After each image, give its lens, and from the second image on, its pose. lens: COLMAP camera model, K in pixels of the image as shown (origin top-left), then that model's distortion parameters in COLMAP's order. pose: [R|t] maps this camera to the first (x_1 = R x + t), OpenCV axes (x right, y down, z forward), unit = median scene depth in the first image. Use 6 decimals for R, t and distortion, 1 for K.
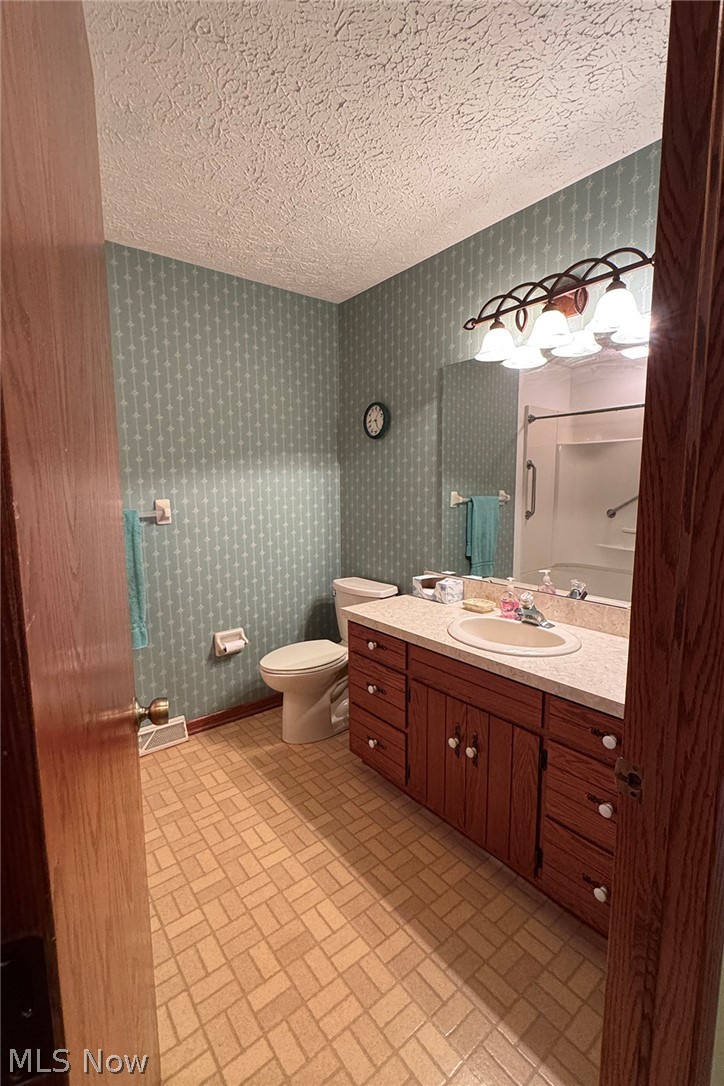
lens RADIAL K [[475.6, 0, 357.4], [0, 475.6, 545.8], [0, 0, 1]] dist [0.019924, -0.000348]
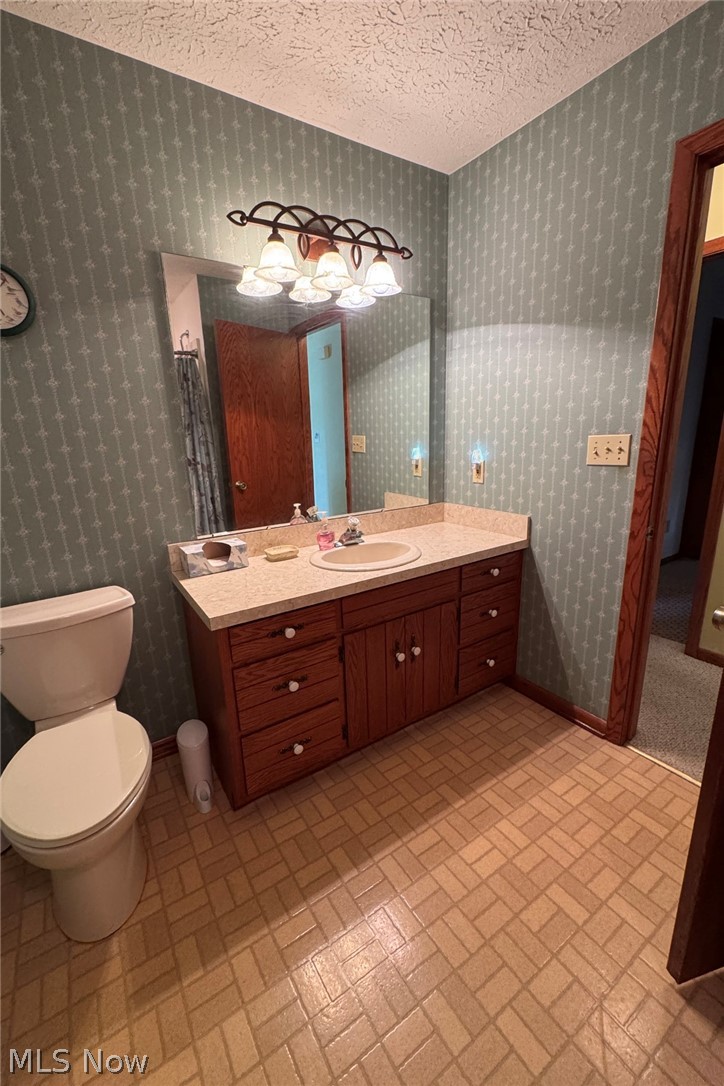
lens RADIAL K [[443.6, 0, 357.4], [0, 443.6, 540.5], [0, 0, 1]] dist [-0.004143, 0.000514]
pose [[0.087288, -0.249837, 0.964345, -0.736682], [0.155645, 0.959572, 0.234513, -0.101988], [-0.983949, 0.129625, 0.122645, 0.952485]]
